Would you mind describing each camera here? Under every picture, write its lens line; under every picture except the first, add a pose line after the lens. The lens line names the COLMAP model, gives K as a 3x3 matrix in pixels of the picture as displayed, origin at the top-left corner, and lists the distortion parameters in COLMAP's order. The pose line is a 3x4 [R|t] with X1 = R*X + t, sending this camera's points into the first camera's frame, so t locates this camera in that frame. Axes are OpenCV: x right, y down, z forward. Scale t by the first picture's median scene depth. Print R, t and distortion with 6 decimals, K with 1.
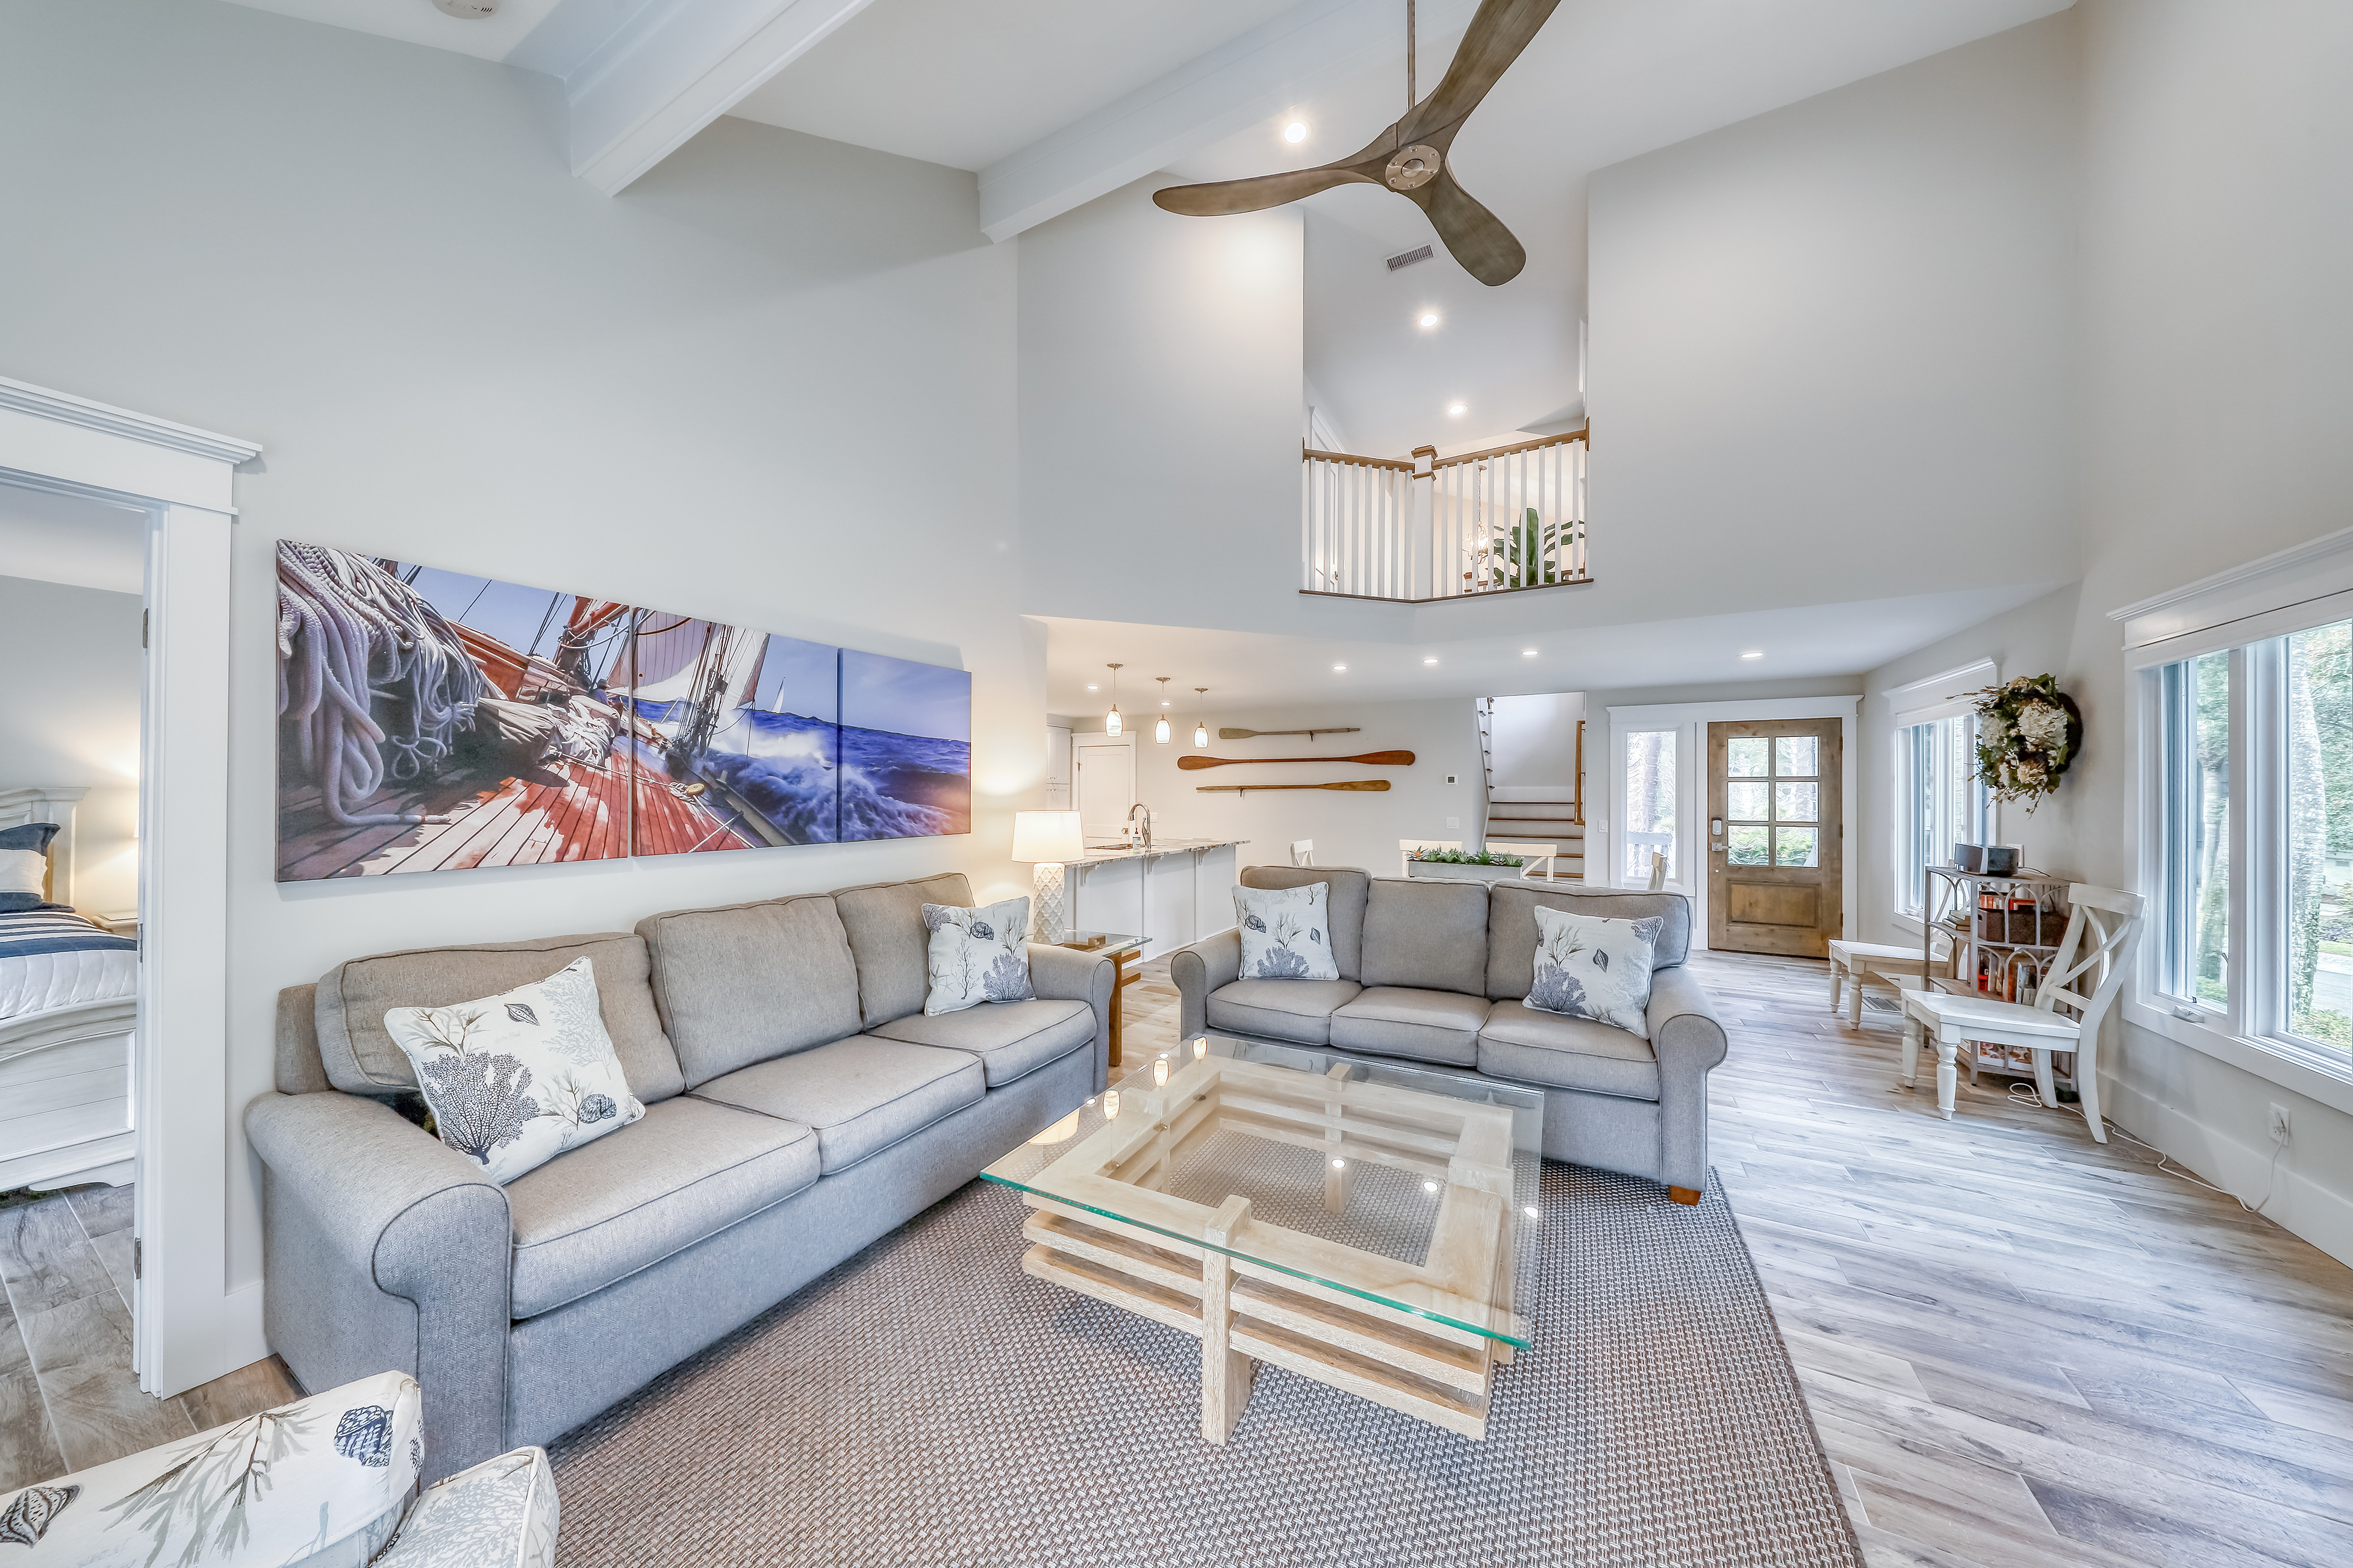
lens RADIAL K [[743.7, 0, 1170.5], [0, 743.7, 786.7], [0, 0, 1]] dist [0.000199, -0.000893]
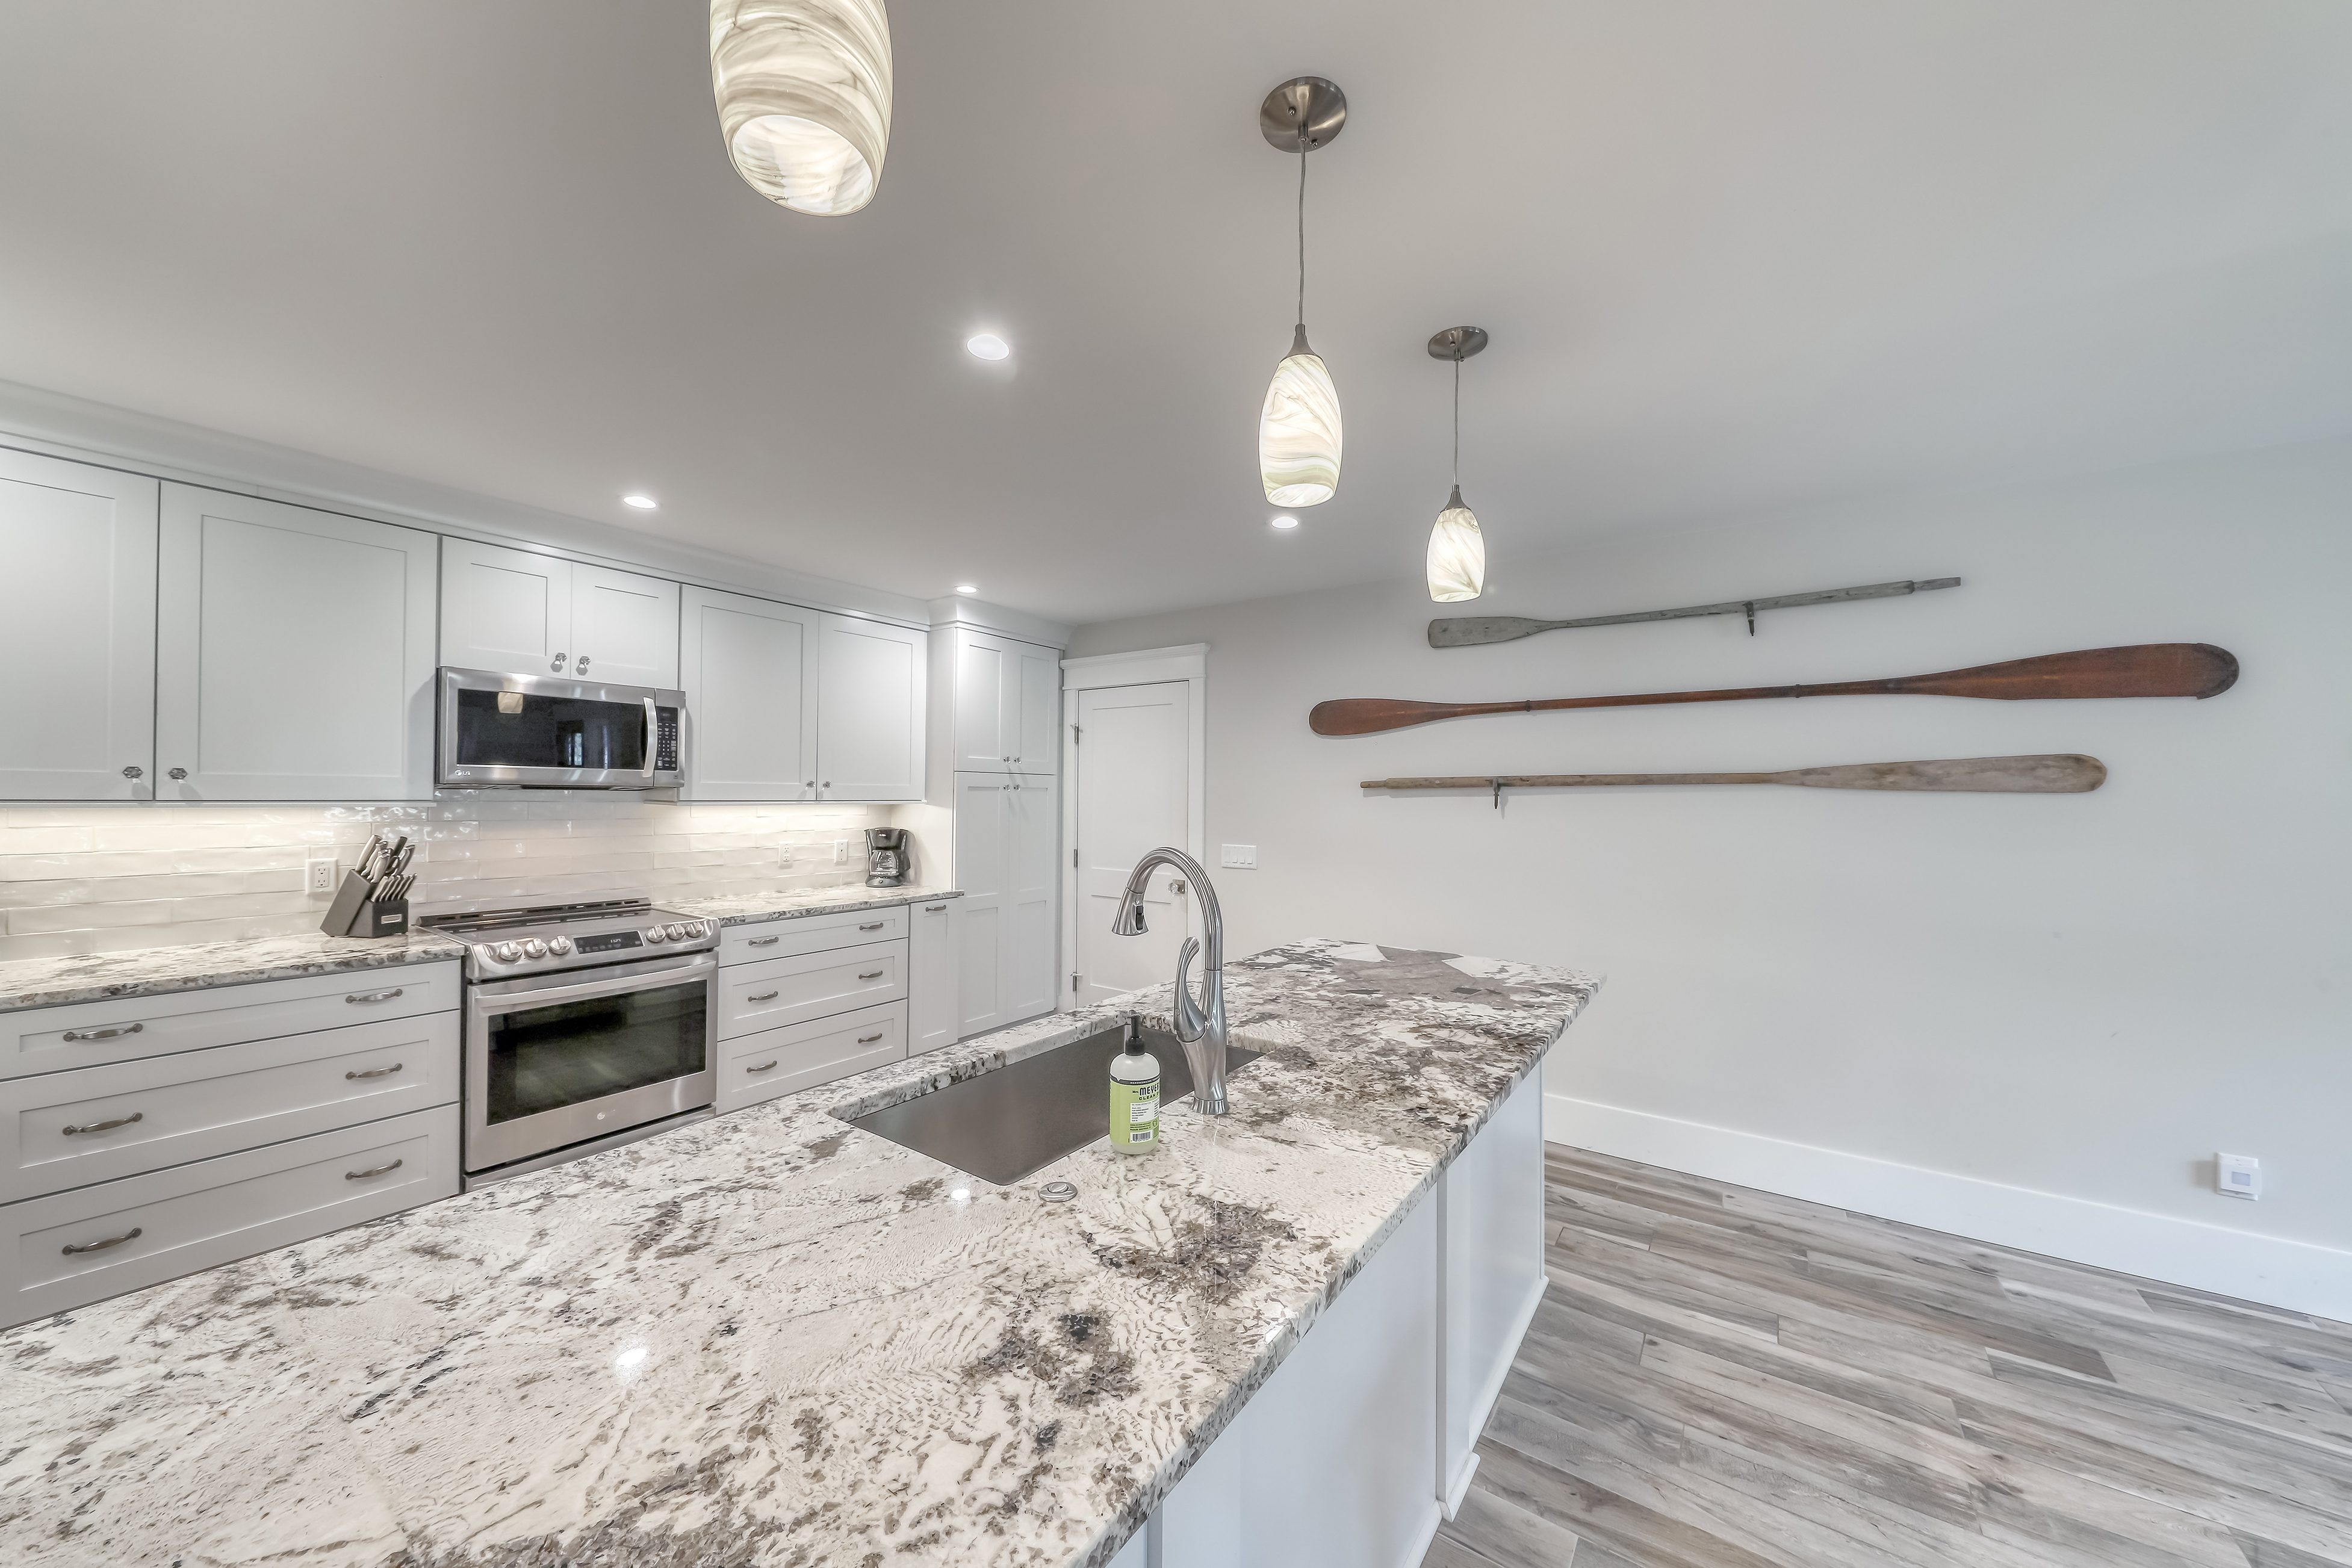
lens RADIAL K [[813.7, 0, 1179.2], [0, 813.7, 794.3], [0, 0, 1]] dist [-0.000868, -0.002247]
pose [[0.994482, 0.004566, -0.104811, -0.044529], [-0.003842, 0.999967, 0.007111, 0.014796], [0.104840, -0.006669, 0.994467, 1.828064]]
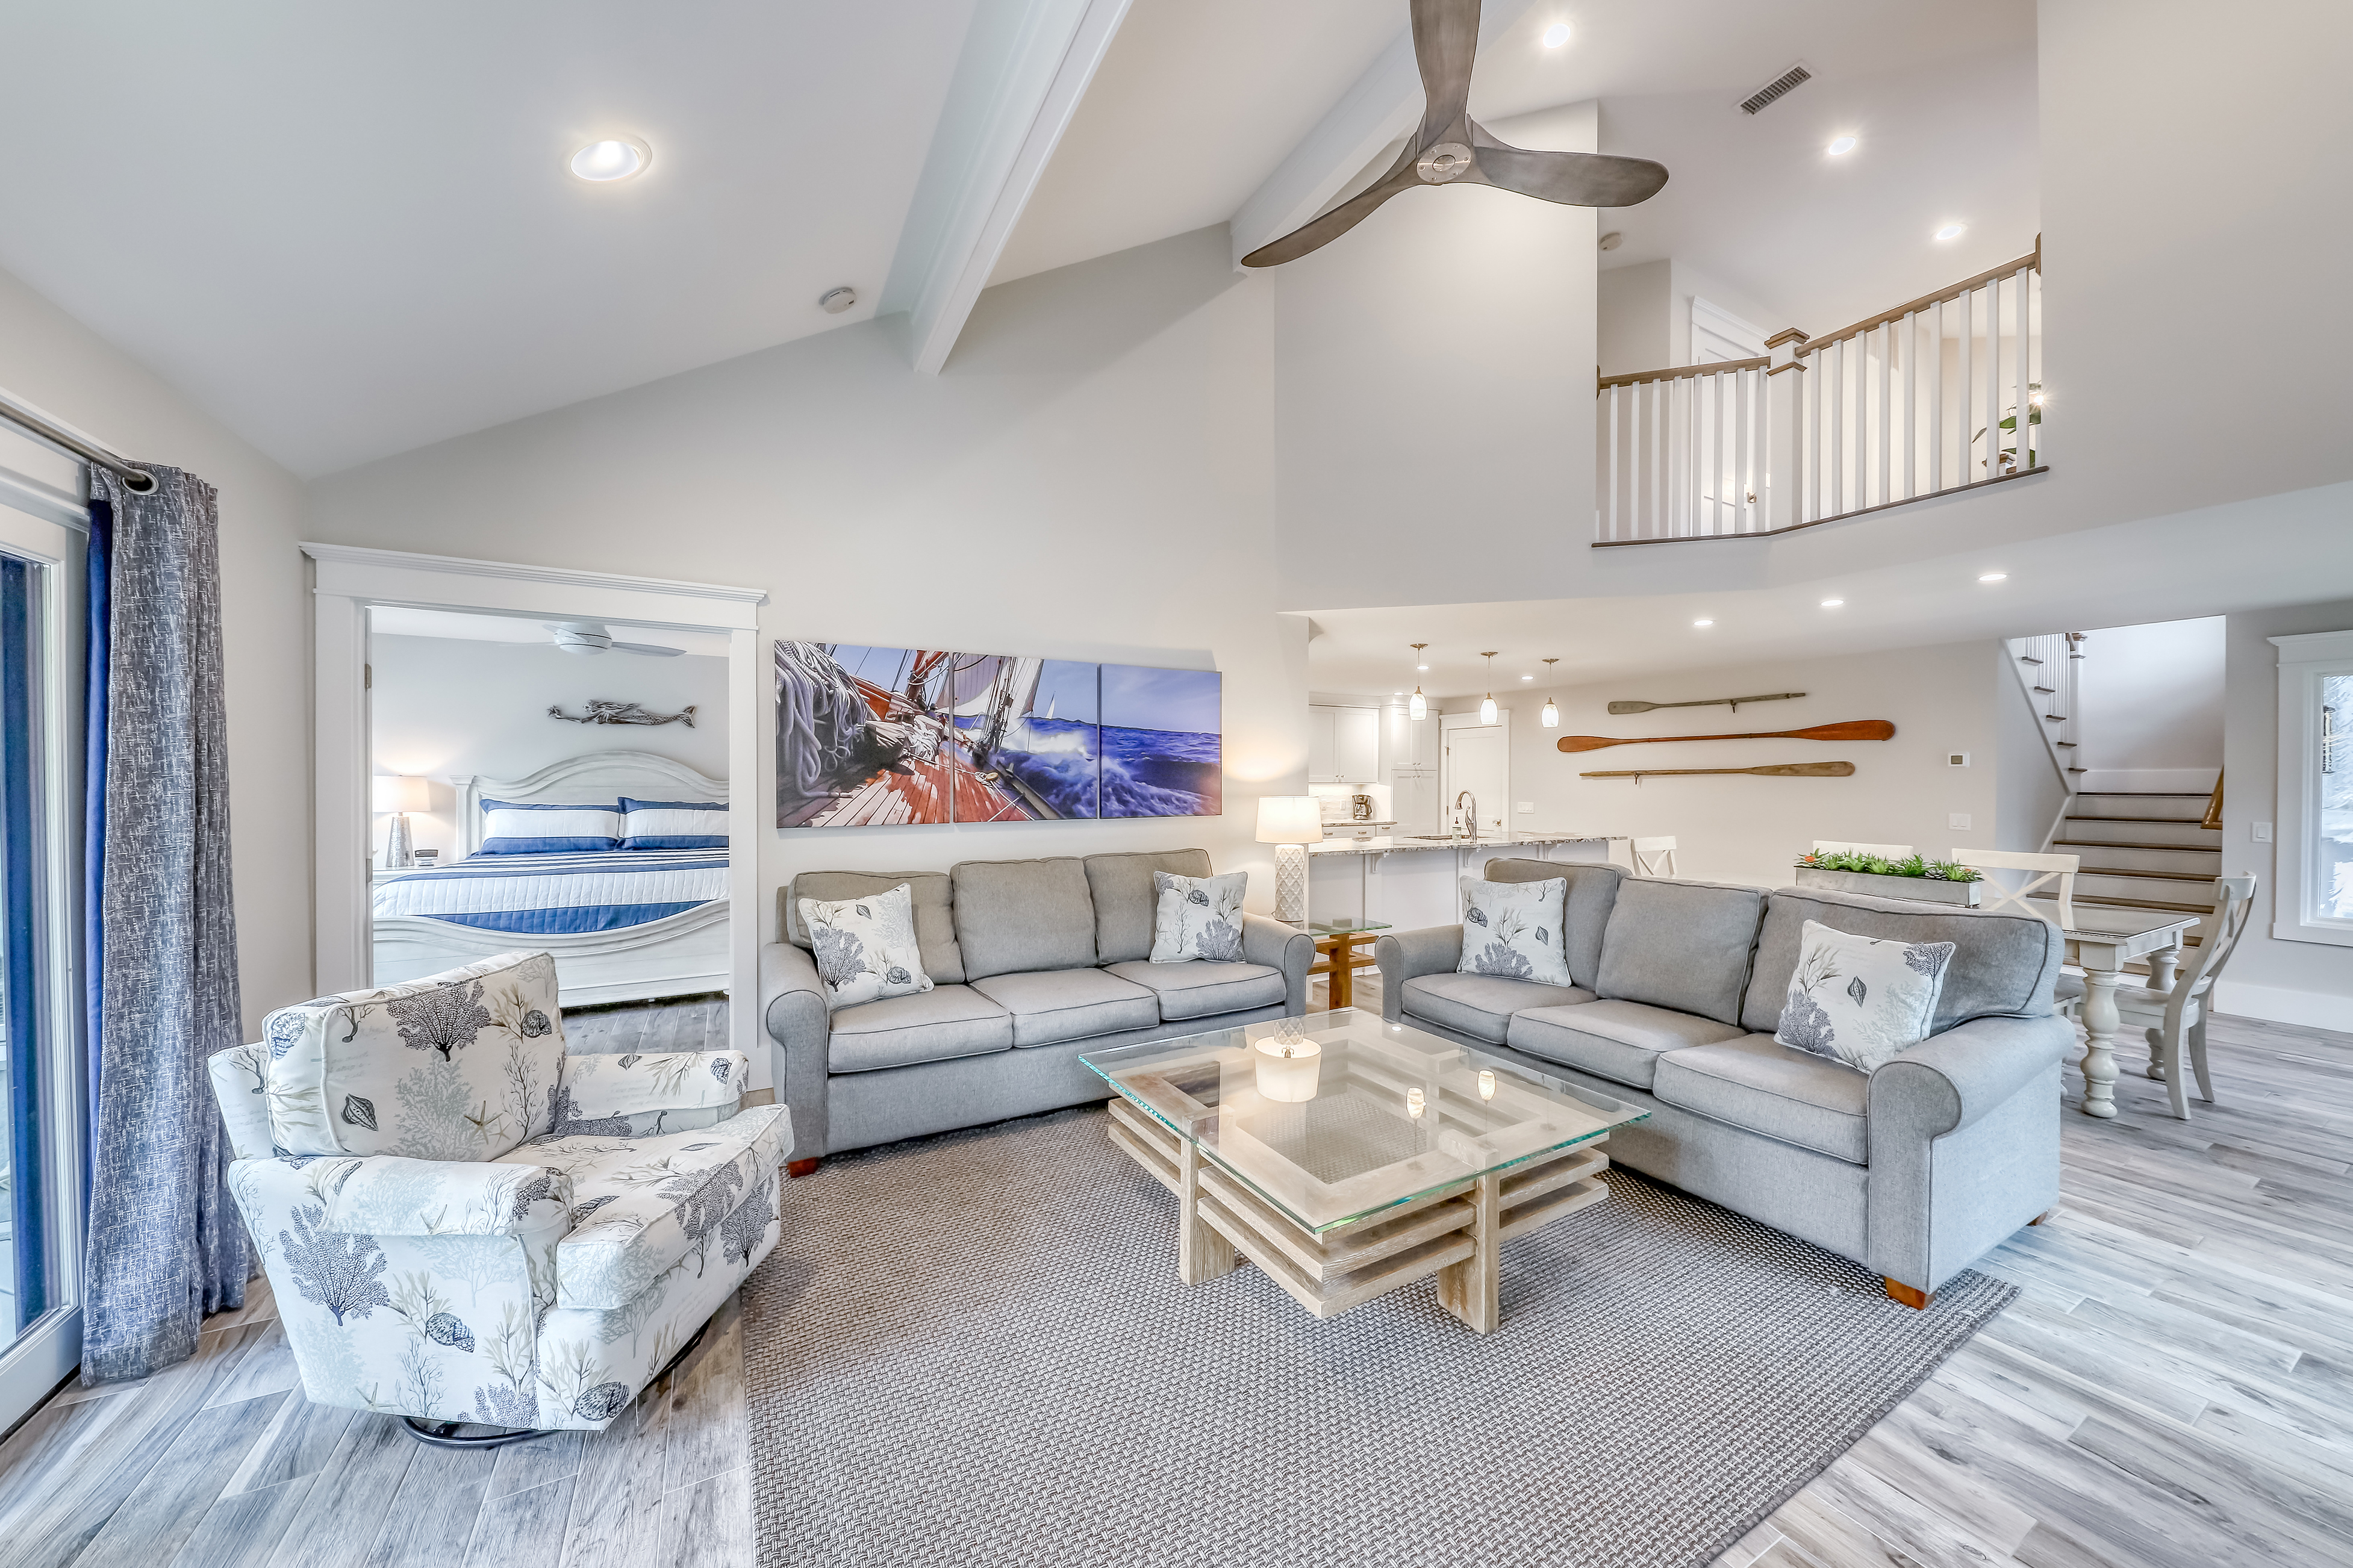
lens RADIAL K [[814.0, 0, 1168.0], [0, 814.0, 782.8], [0, 0, 1]] dist [-0.000868, -0.002247]
pose [[0.843990, 0.000475, -0.536359, 0.426000], [0.005680, 0.999936, 0.009823, 0.001418], [0.536329, -0.011337, 0.843933, -0.106663]]
